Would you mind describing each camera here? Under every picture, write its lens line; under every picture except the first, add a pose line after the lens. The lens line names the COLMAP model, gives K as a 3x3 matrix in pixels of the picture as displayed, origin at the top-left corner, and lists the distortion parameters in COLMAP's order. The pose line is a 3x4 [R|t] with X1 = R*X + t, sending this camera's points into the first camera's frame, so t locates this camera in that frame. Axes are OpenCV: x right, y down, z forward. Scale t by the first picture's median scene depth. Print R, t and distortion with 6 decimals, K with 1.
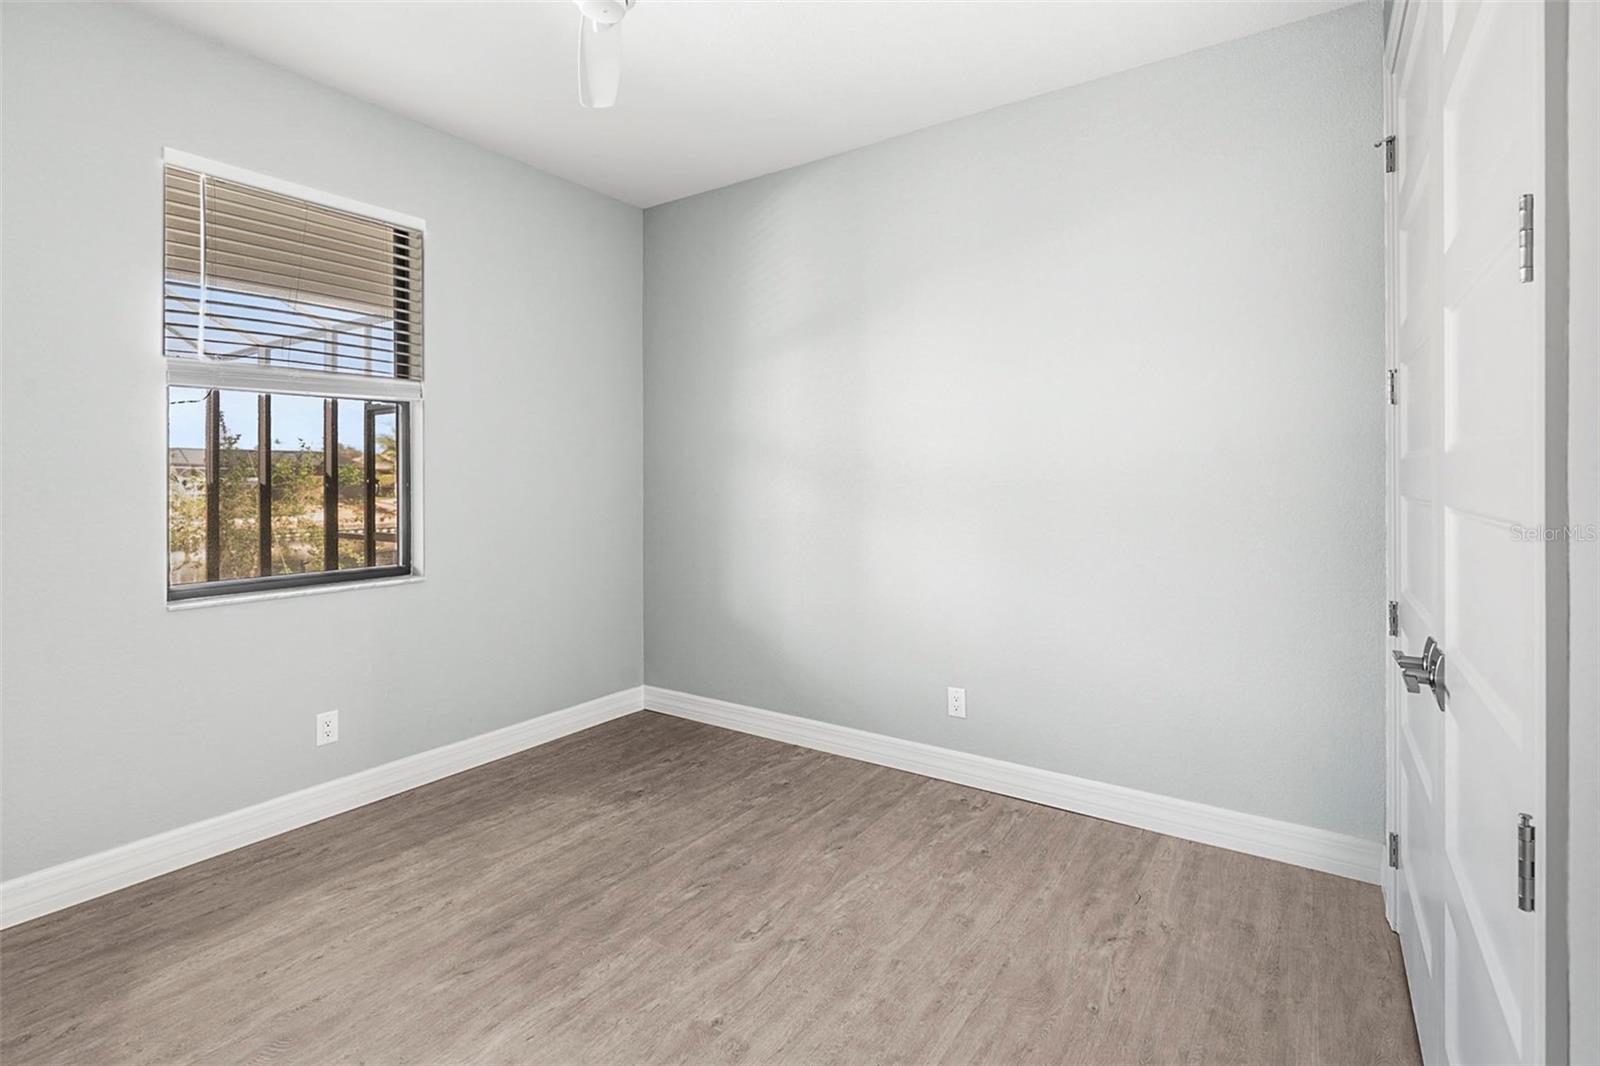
lens RADIAL K [[742.7, 0, 752.4], [0, 742.7, 479.2], [0, 0, 1]] dist [-0.005147, -0.000327]
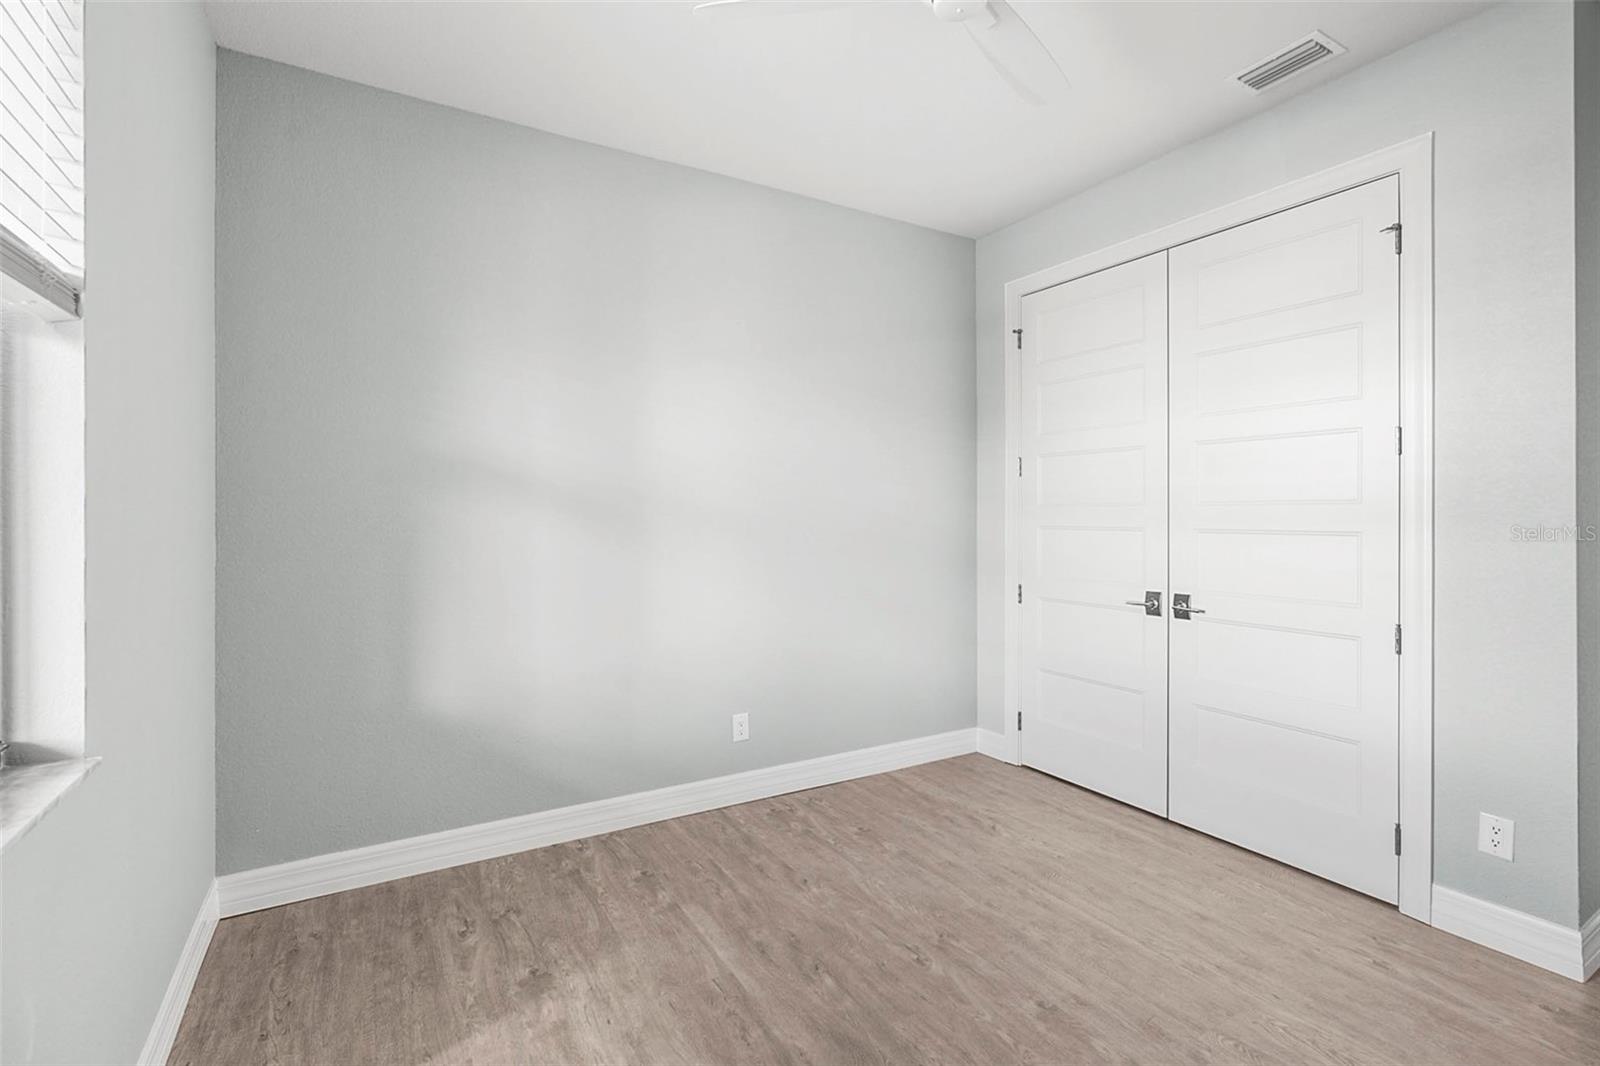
lens RADIAL K [[764.1, 0, 797.3], [0, 764.1, 513.7], [0, 0, 1]] dist [-0.005422, -0.000018]
pose [[0.386941, 0.009469, 0.922056, -0.775339], [-0.001827, 0.999953, -0.009502, 0.008073], [-0.922103, 0.001992, 0.386940, 0.557307]]
